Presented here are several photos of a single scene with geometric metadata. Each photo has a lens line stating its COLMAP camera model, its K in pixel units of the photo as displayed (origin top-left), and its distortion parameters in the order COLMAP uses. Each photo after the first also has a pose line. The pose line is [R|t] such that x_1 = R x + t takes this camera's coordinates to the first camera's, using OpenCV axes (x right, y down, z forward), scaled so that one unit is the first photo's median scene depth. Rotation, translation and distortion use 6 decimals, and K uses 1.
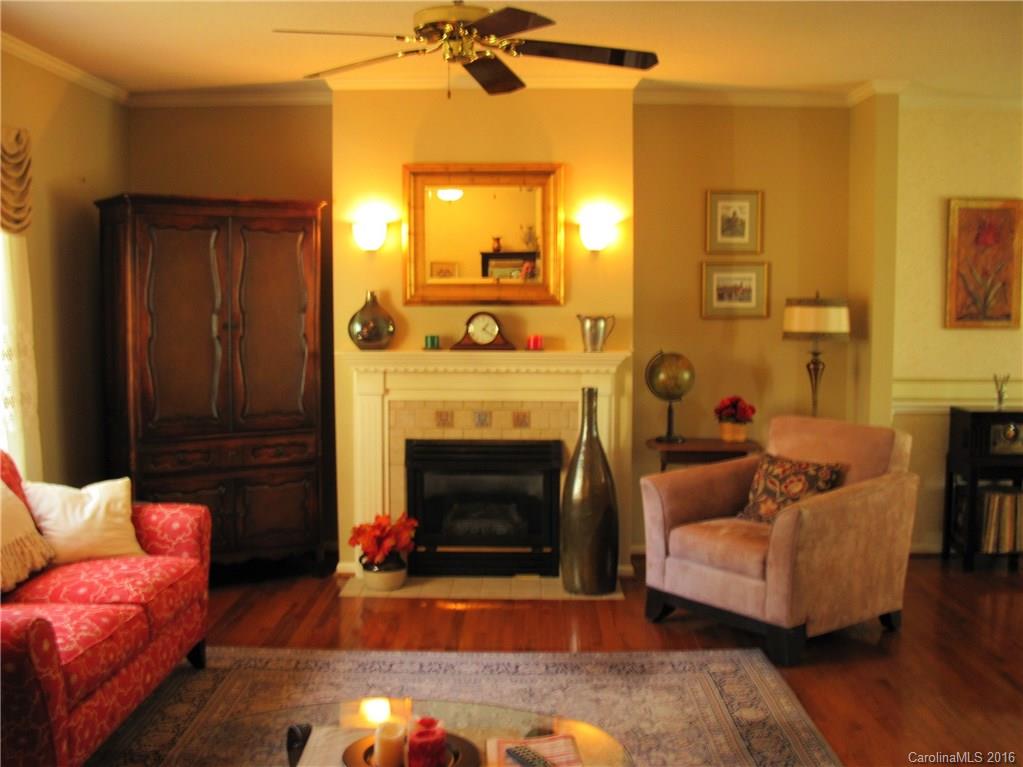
lens RADIAL K [[1083.1, 0, 510.1], [0, 1083.1, 396.6], [0, 0, 1]] dist [-0.190999, 0.159540]
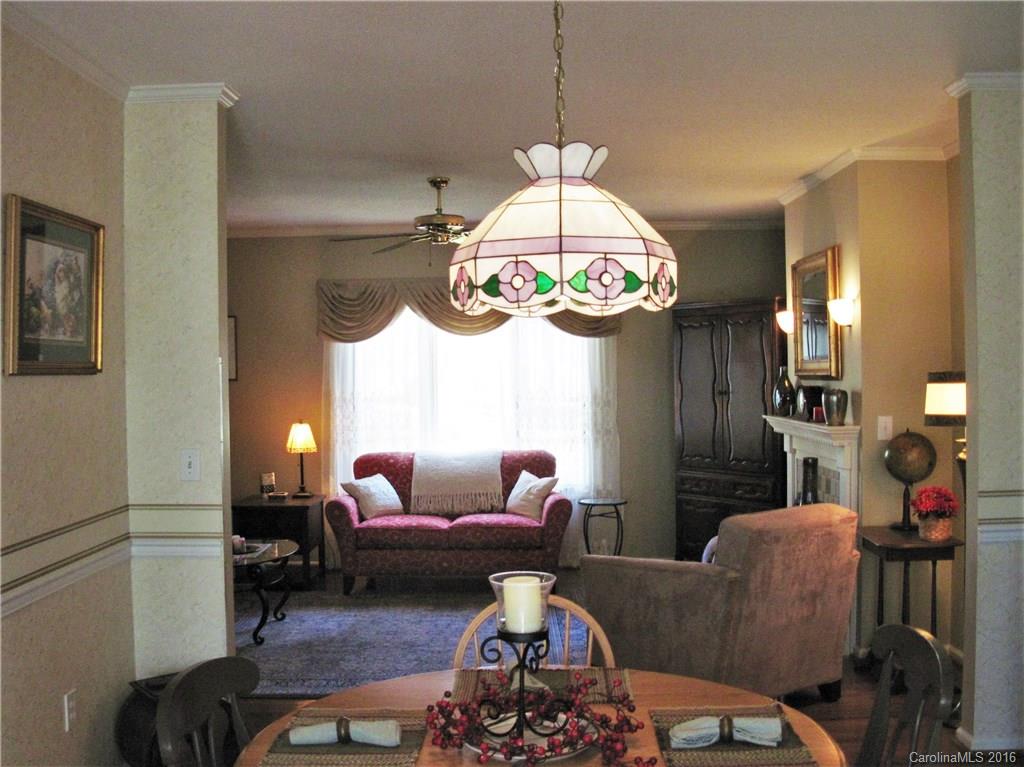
lens RADIAL K [[1115.6, 0, 510.7], [0, 1115.6, 403.4], [0, 0, 1]] dist [-0.208181, 0.217869]
pose [[0.002819, 0.028769, -0.999582, 1.042079], [-0.079651, 0.996417, 0.028454, -0.062998], [0.996819, 0.079537, 0.005101, 0.643409]]
